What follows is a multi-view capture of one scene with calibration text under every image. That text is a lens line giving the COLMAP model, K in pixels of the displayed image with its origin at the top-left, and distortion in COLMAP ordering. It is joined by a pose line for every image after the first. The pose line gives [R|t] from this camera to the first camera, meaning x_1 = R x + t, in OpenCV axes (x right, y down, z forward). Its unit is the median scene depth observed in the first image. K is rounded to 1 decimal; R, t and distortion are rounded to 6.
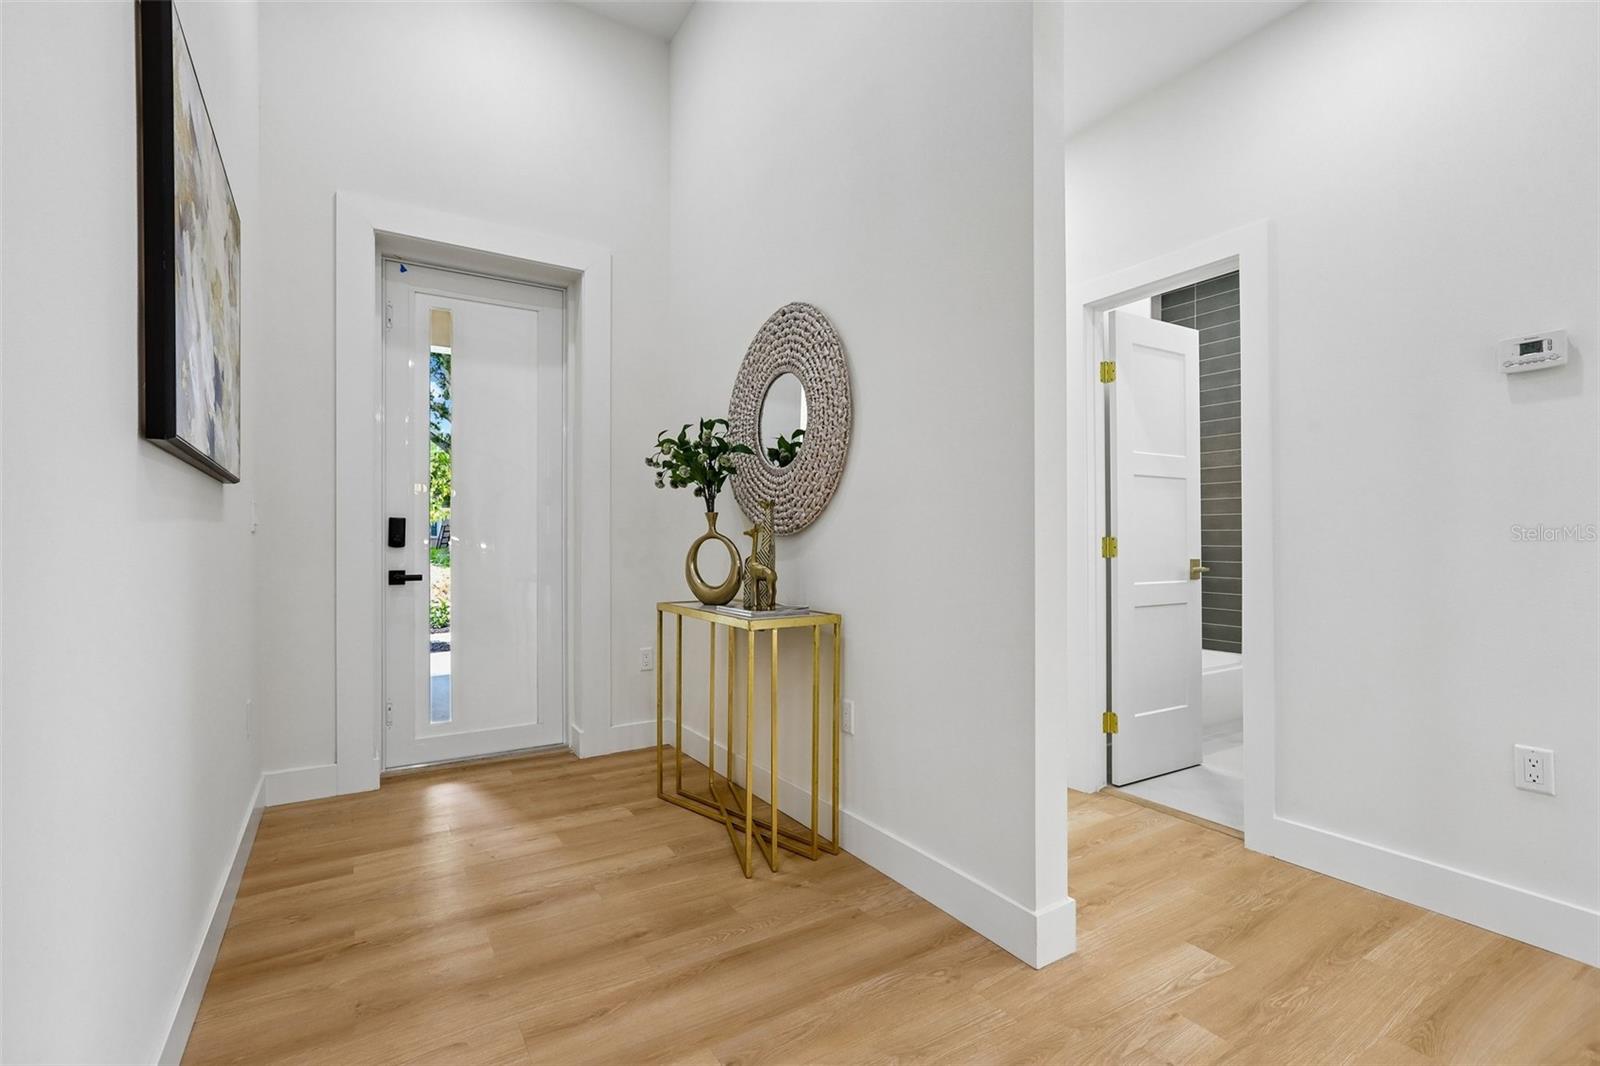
lens RADIAL K [[719.6, 0, 799.5], [0, 719.6, 545.8], [0, 0, 1]] dist [-0.025710, 0.017666]
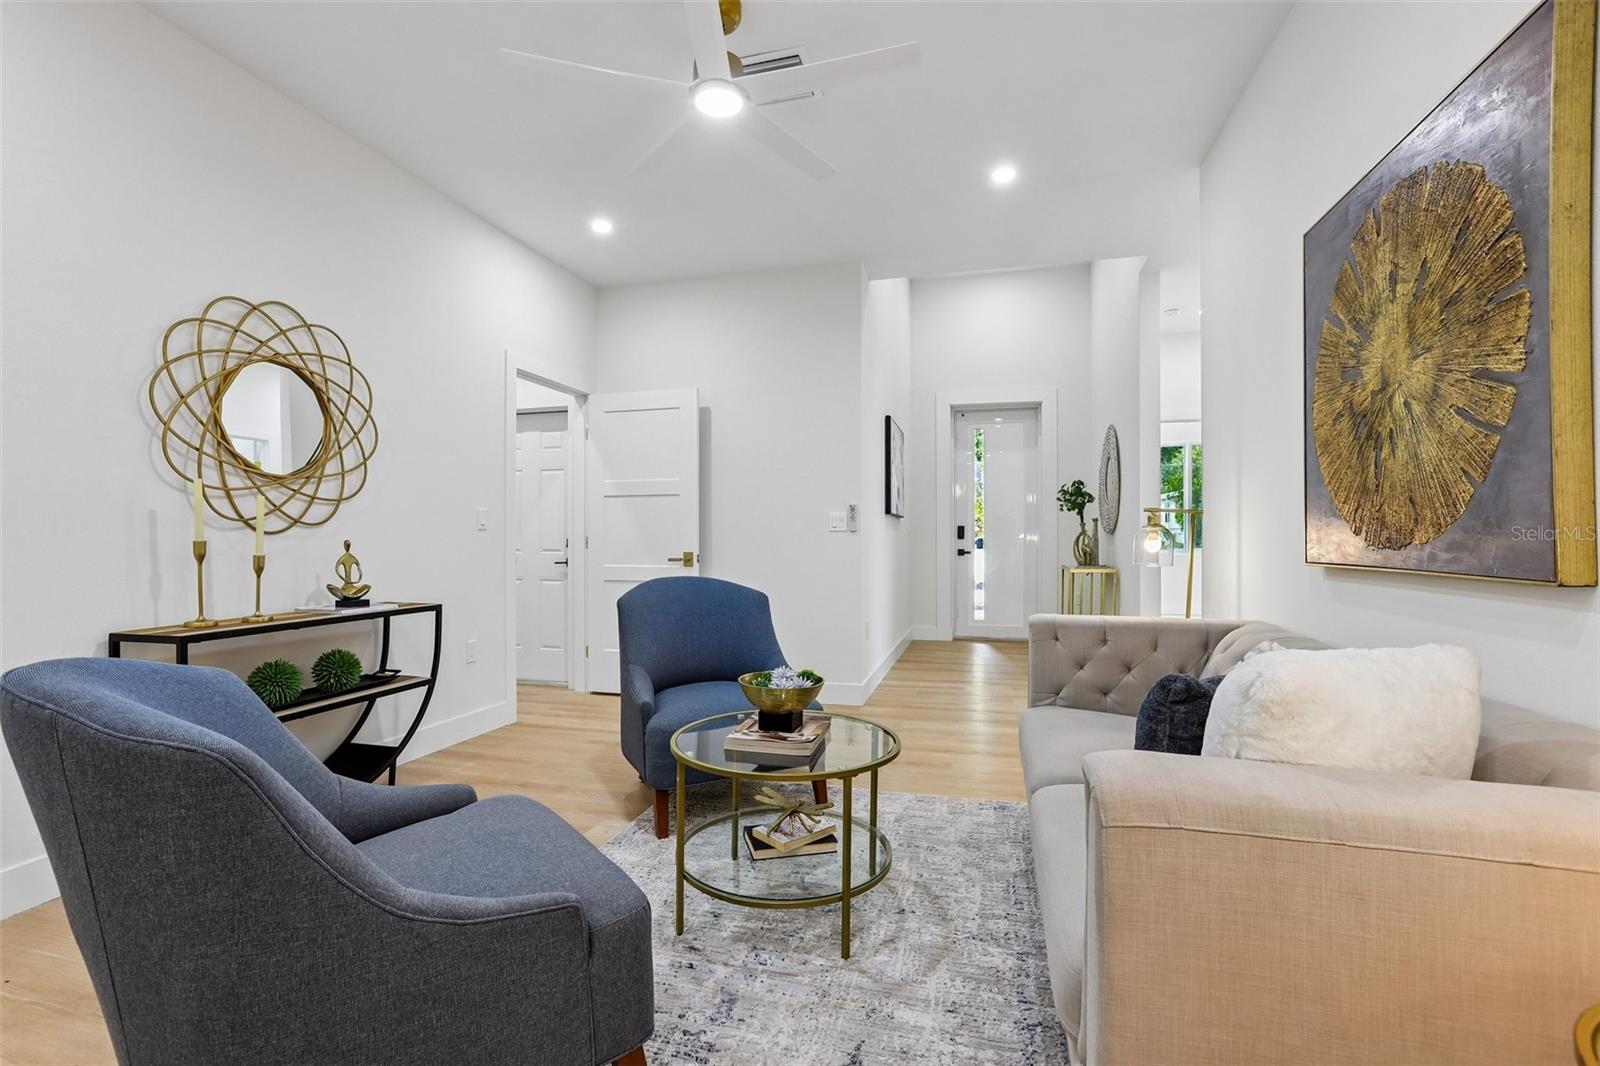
lens RADIAL K [[719.6, 0, 797.4], [0, 719.6, 536.6], [0, 0, 1]] dist [-0.025710, 0.017666]
pose [[0.679606, -0.001796, -0.733575, 0.781993], [-0.001146, 0.999993, -0.003511, 0.003140], [0.733576, 0.003227, 0.679600, -0.960206]]
